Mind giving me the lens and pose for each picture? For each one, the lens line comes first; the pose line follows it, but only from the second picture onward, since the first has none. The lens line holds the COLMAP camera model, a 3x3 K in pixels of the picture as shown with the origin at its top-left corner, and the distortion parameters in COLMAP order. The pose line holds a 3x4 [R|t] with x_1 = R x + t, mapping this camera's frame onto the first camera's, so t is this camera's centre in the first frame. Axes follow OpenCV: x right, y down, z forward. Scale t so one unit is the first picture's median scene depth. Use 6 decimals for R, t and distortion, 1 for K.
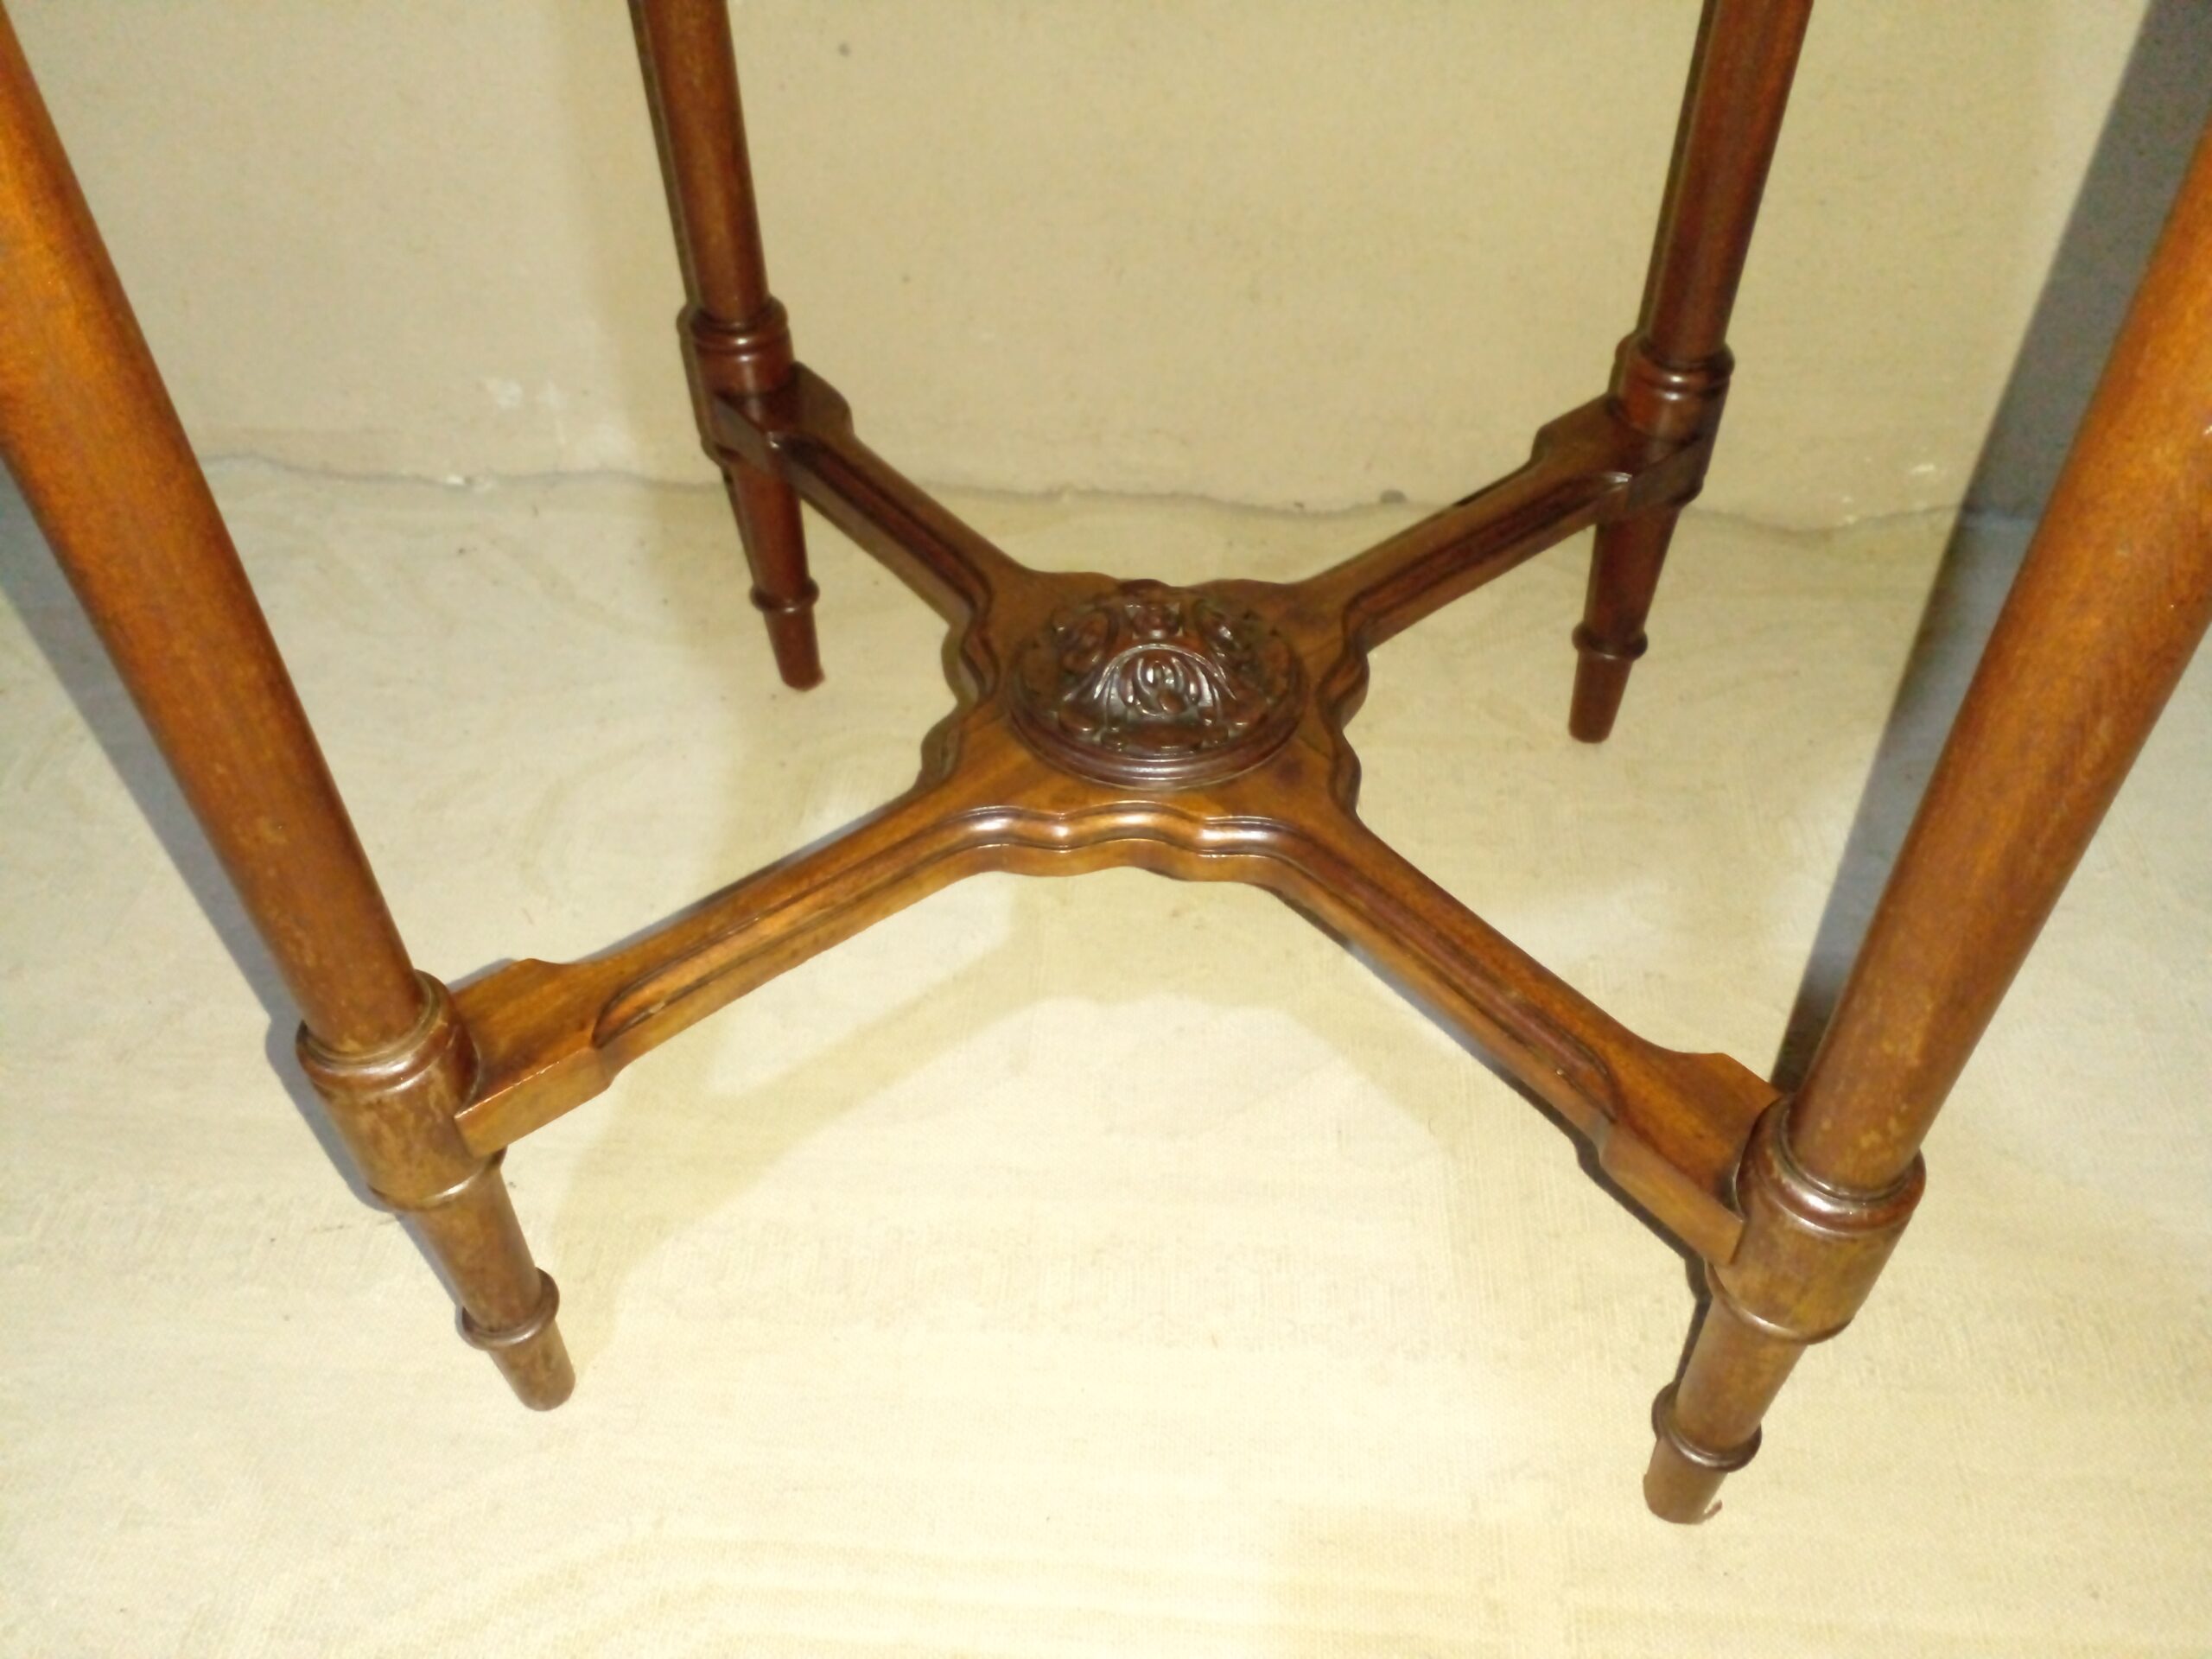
lens RADIAL K [[1728.9, 0, 1111.7], [0, 1728.9, 875.1], [0, 0, 1]] dist [0.058957, 0.000325]
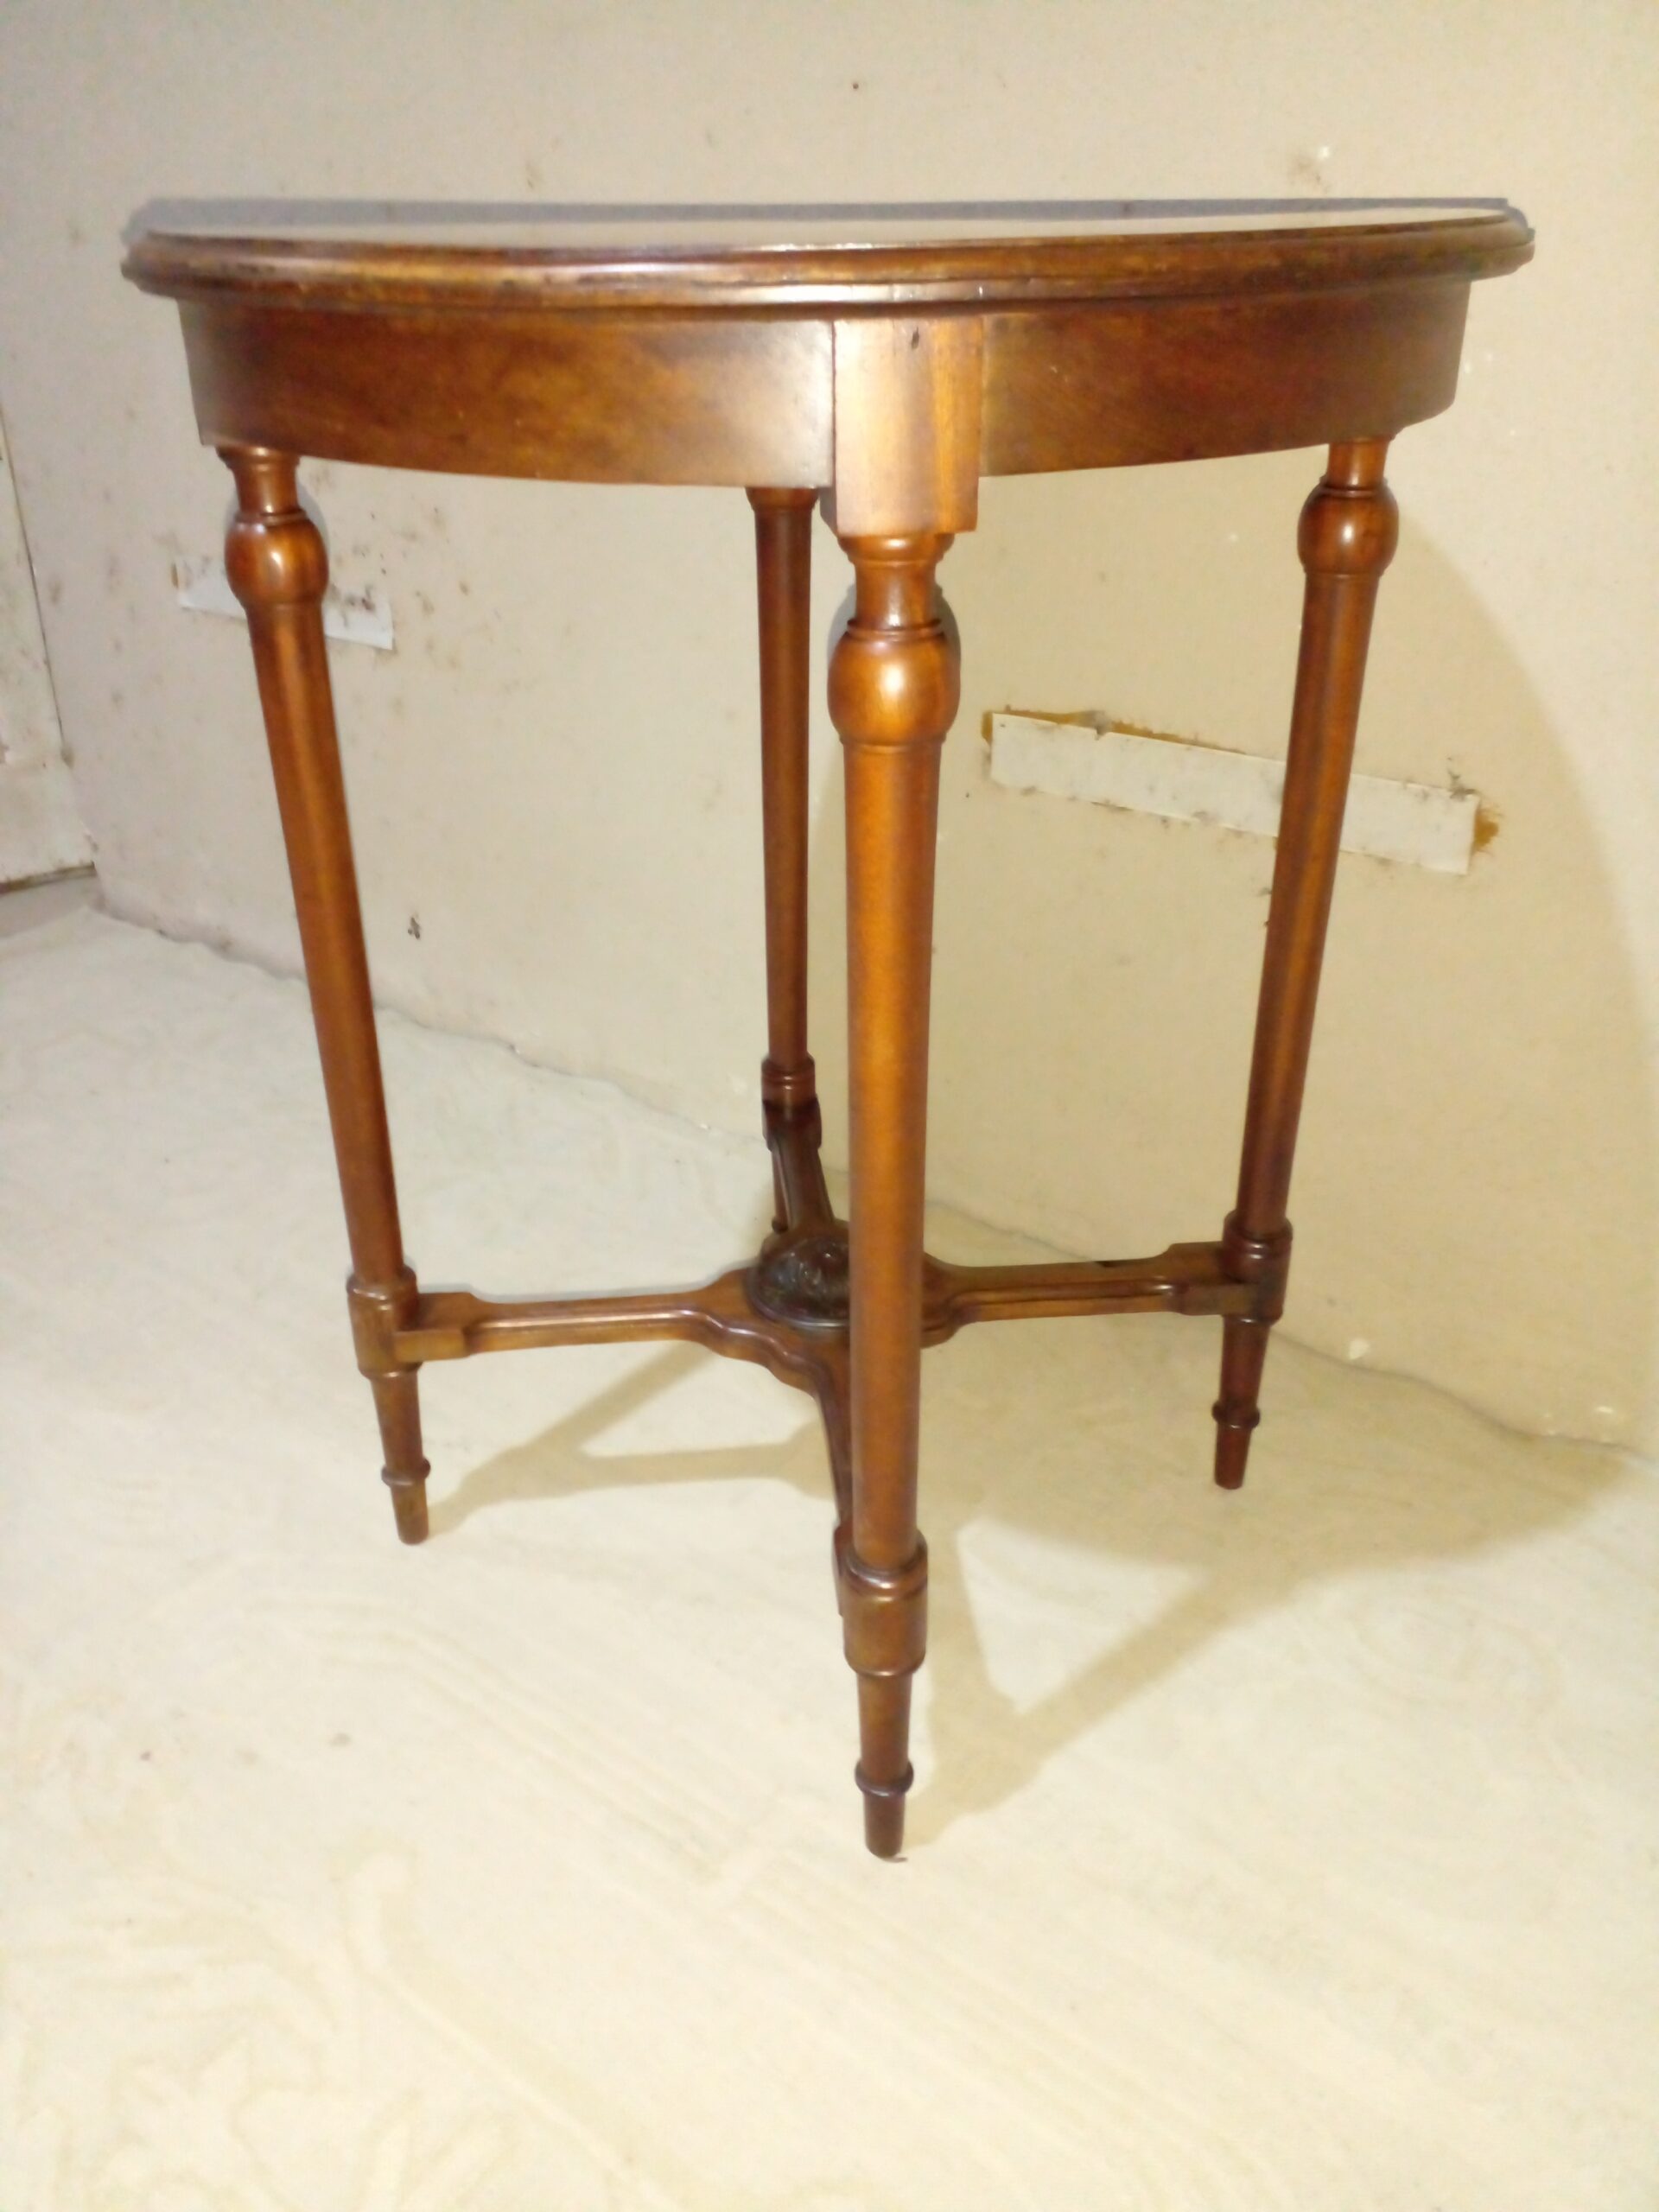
lens RADIAL K [[1728.9, 0, 829.5], [0, 1728.9, 1106.0], [0, 0, 1]] dist [0.058957, 0.000325]
pose [[0.845818, 0.255542, -0.468284, 0.807615], [-0.389755, 0.895381, -0.215369, 0.105533], [0.364257, 0.364679, 0.856928, -0.610252]]
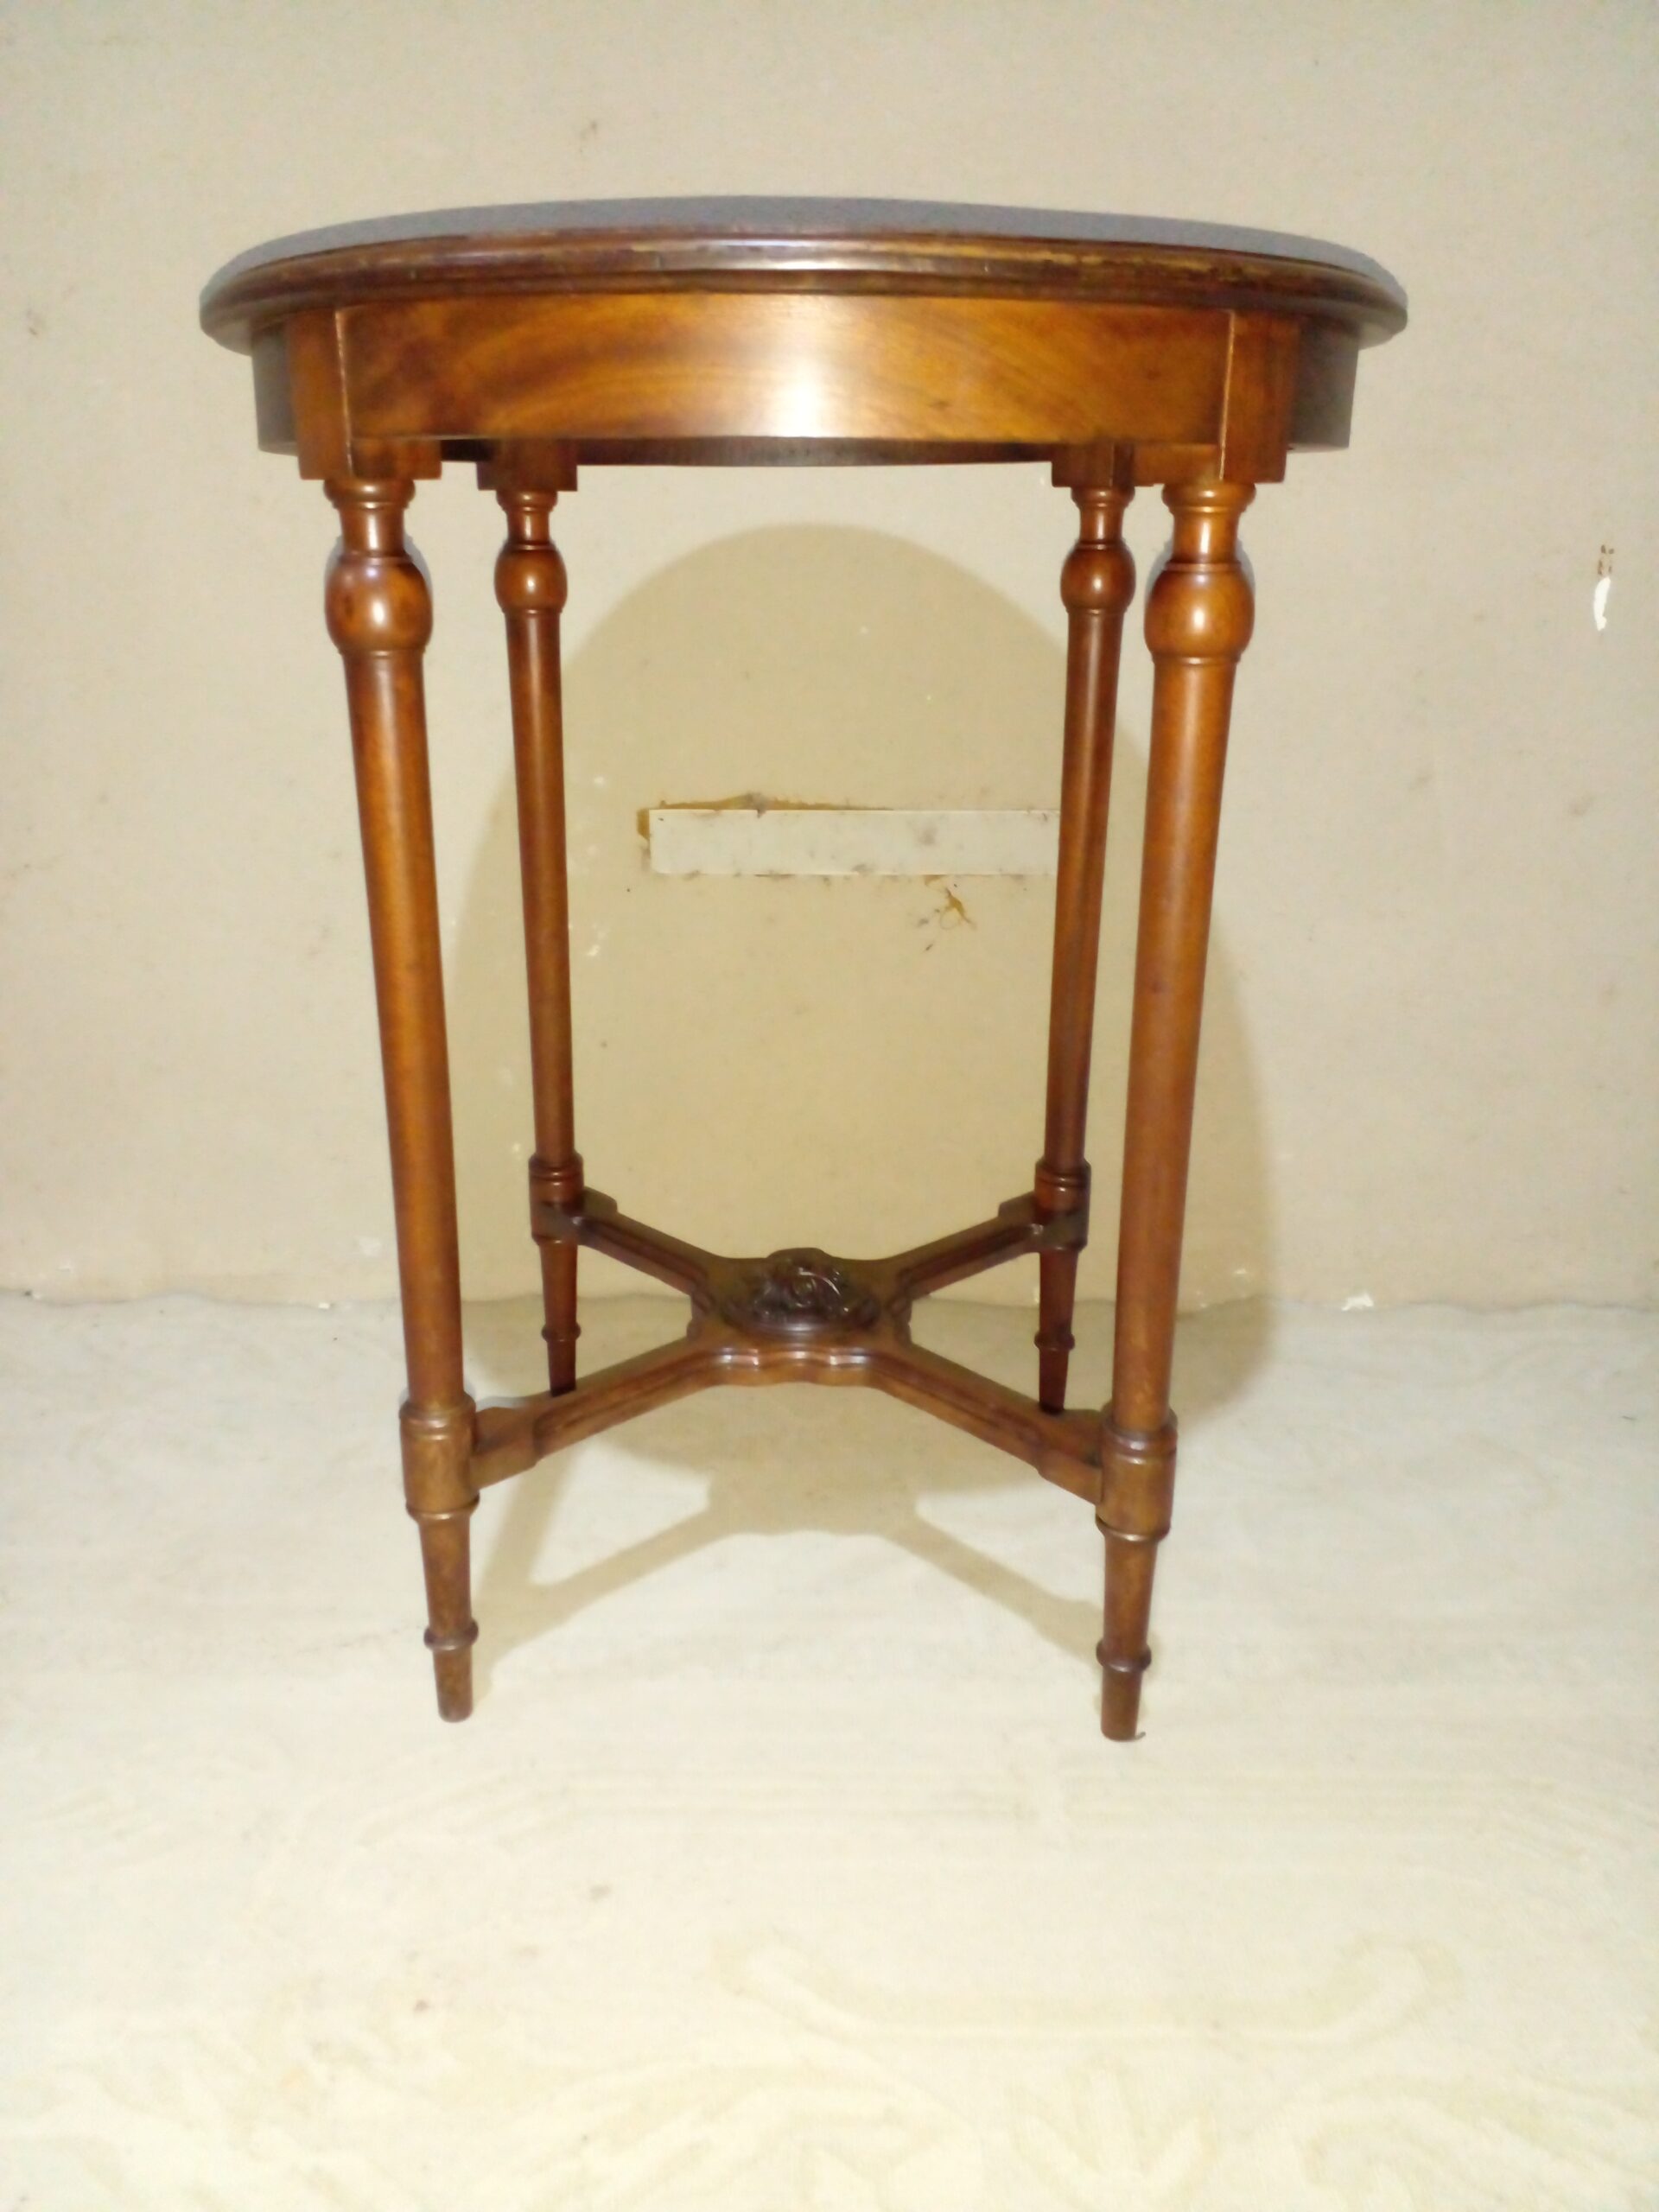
lens RADIAL K [[1694.5, 0, 813.7], [0, 1694.5, 1088.8], [0, 0, 1]] dist [0.071558, -0.001085]
pose [[0.996604, -0.007691, 0.081981, -0.108678], [0.045242, 0.883022, -0.467146, 0.538718], [-0.068798, 0.469268, 0.880371, -0.732639]]
